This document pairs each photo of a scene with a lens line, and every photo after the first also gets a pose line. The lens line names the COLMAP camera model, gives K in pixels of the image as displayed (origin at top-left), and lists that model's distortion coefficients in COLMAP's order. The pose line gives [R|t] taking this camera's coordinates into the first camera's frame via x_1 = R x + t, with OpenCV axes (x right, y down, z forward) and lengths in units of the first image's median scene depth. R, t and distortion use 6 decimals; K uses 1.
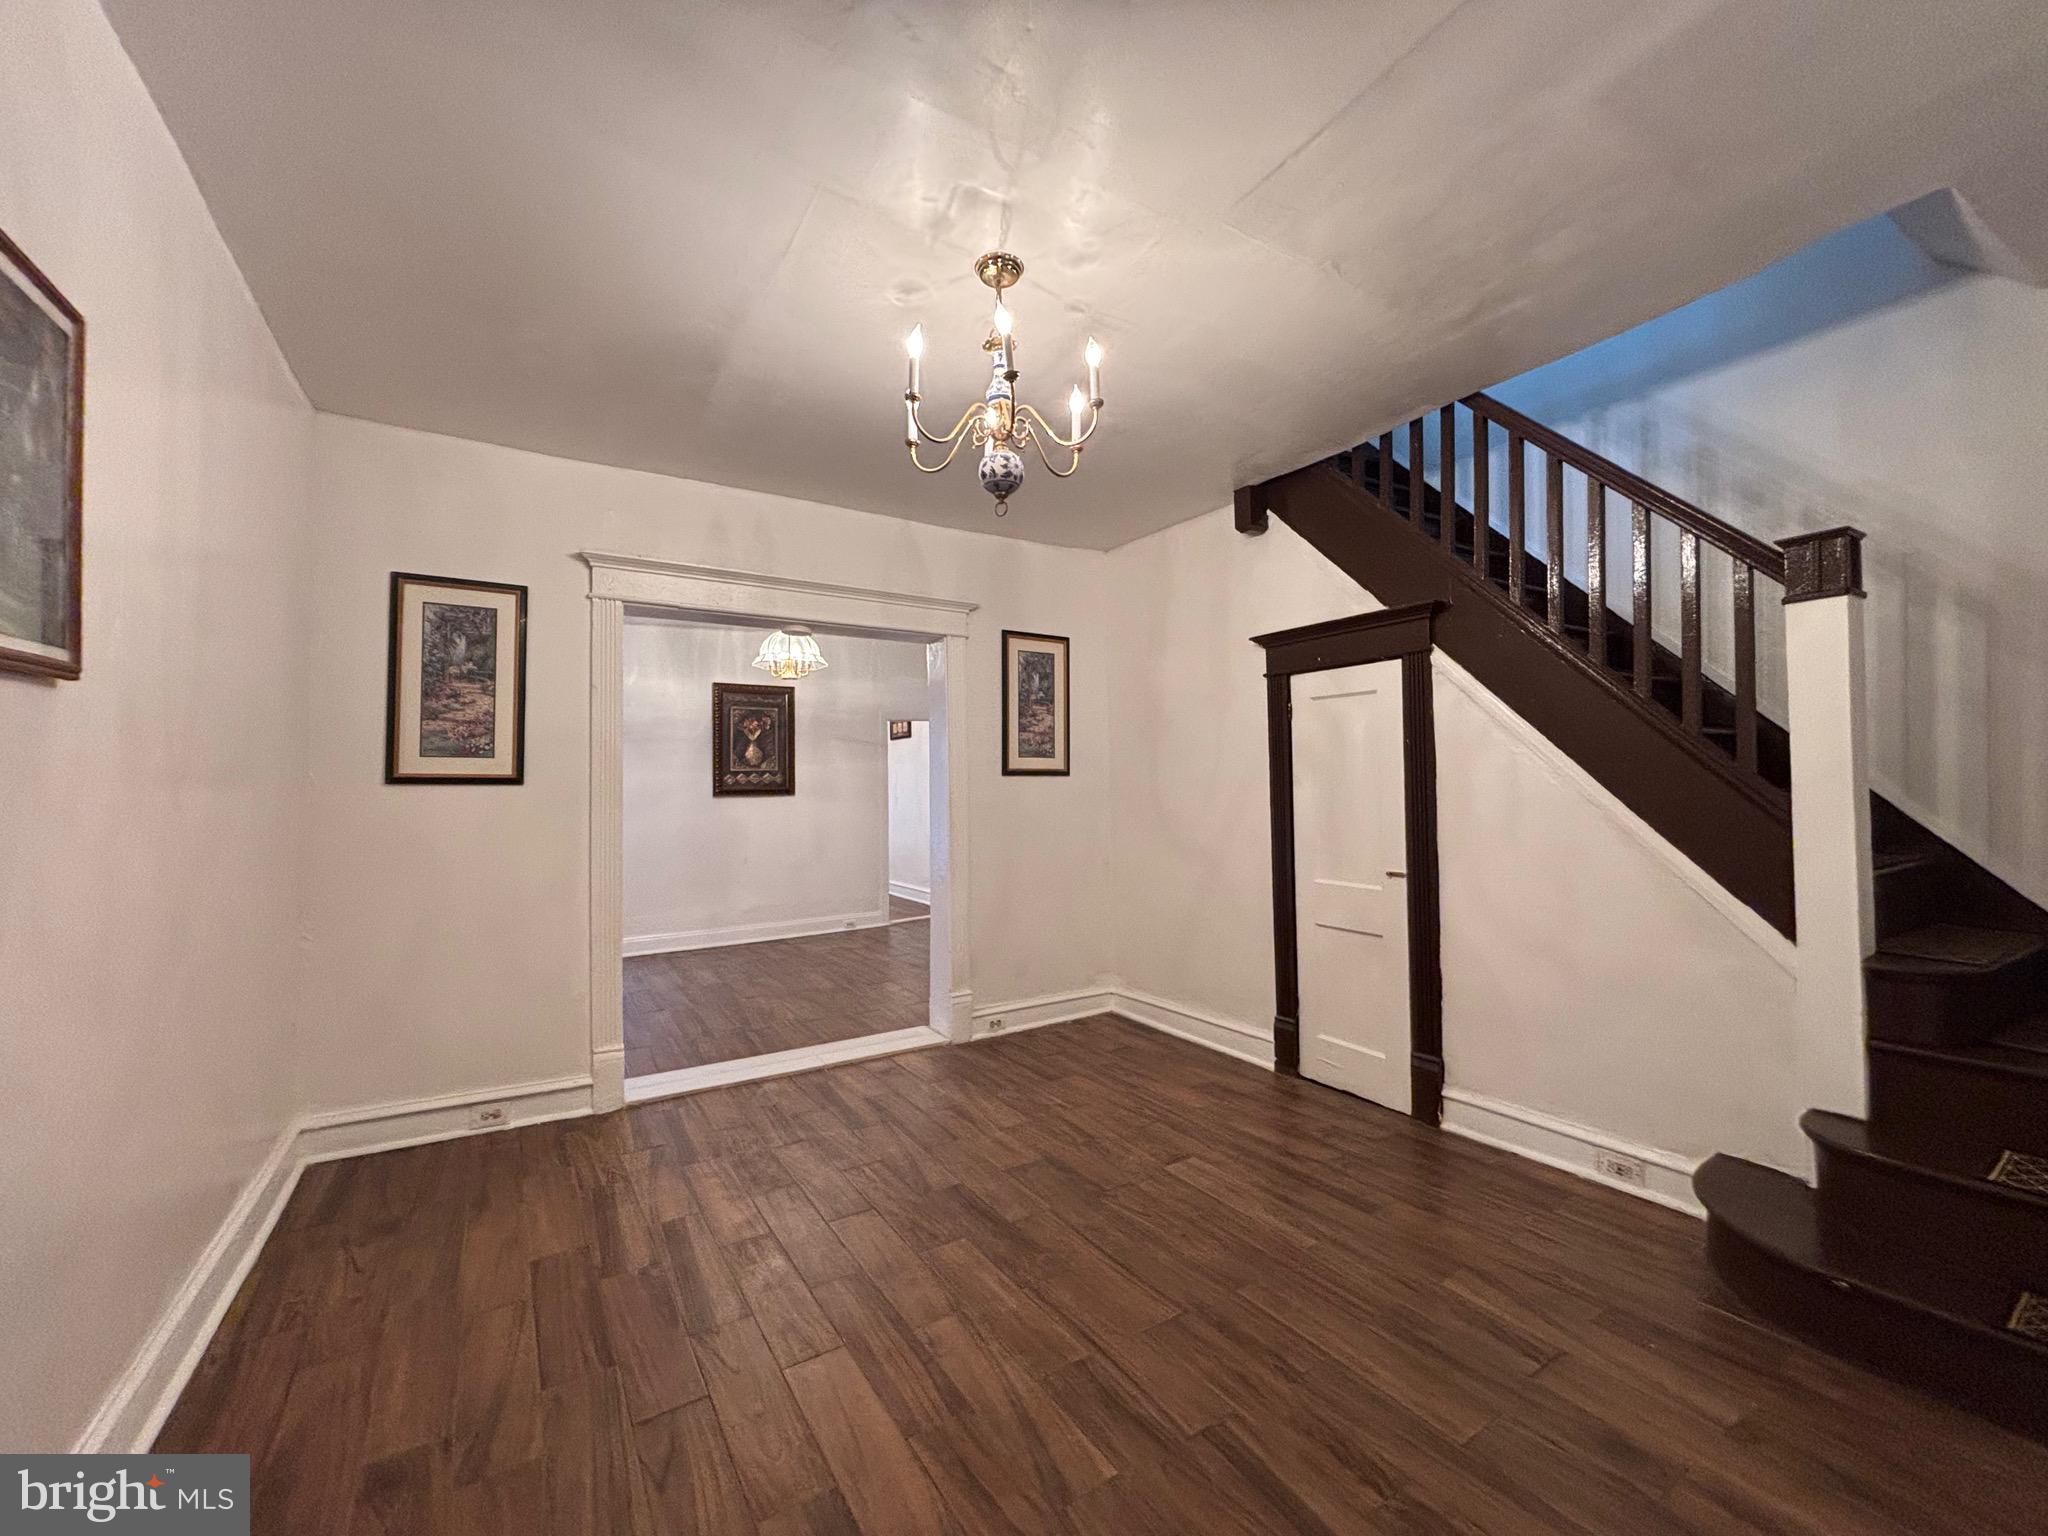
lens RADIAL K [[834.1, 0, 1024.0], [0, 834.1, 768.0], [0, 0, 1]] dist [-0.000313, -0.000225]
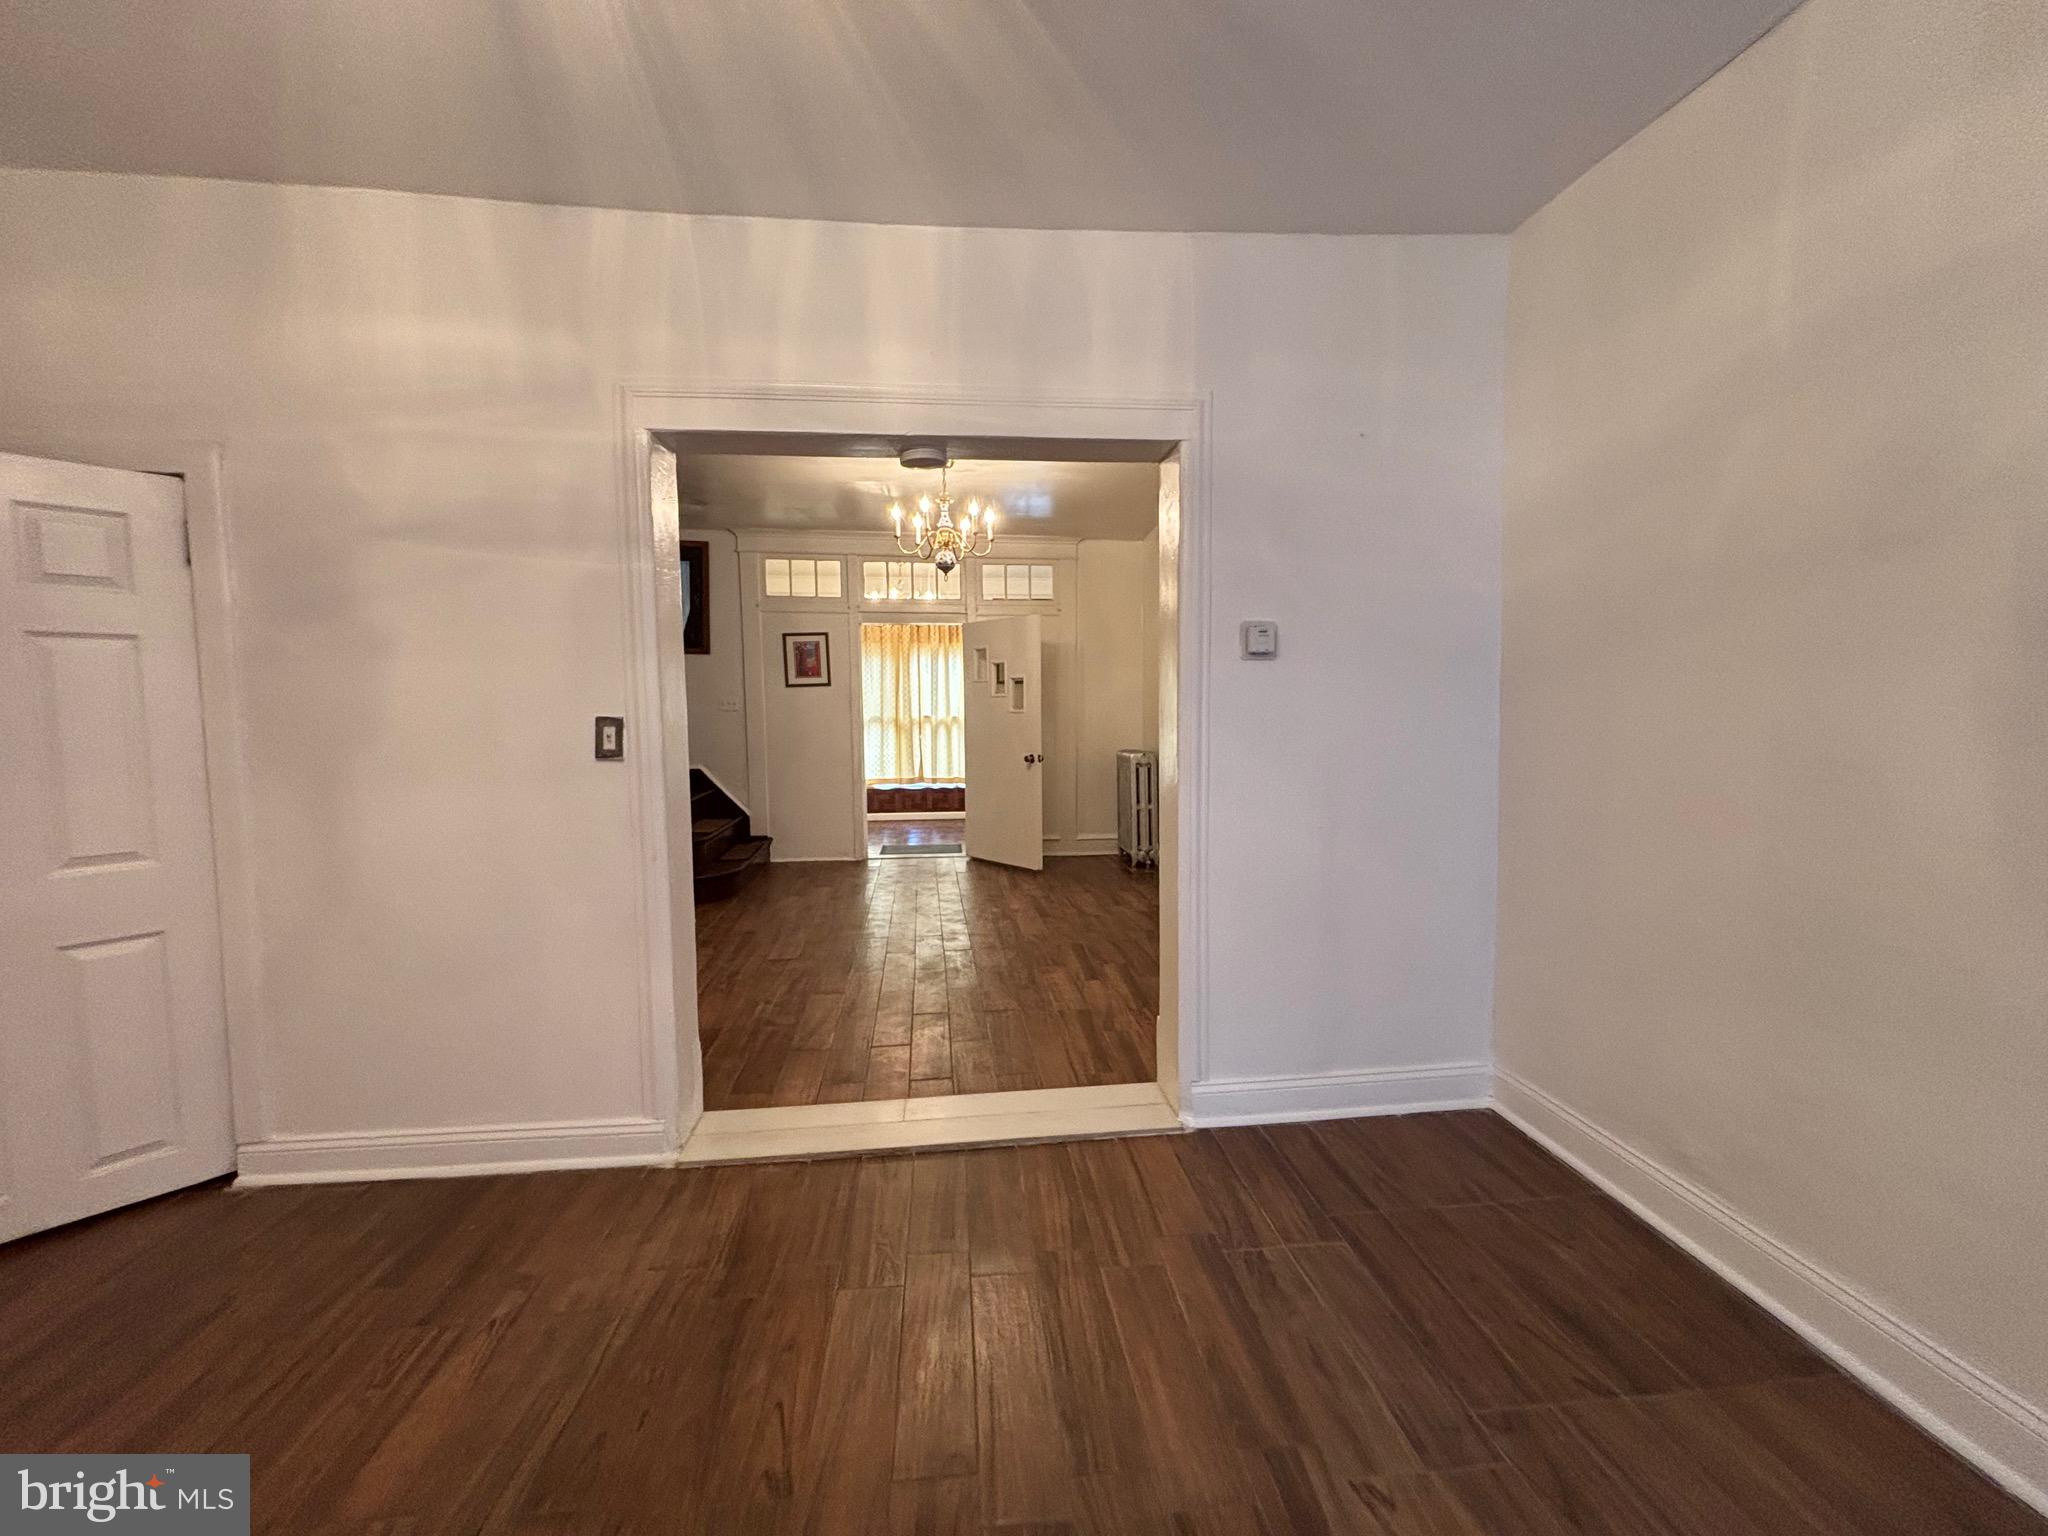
lens RADIAL K [[829.5, 0, 1021.1], [0, 829.5, 763.6], [0, 0, 1]] dist [-0.000608, 0.000395]
pose [[-0.899198, -0.011644, 0.437387, -0.761321], [0.011538, 0.998667, 0.050306, 0.043073], [-0.437390, 0.050281, -0.897865, 1.900476]]
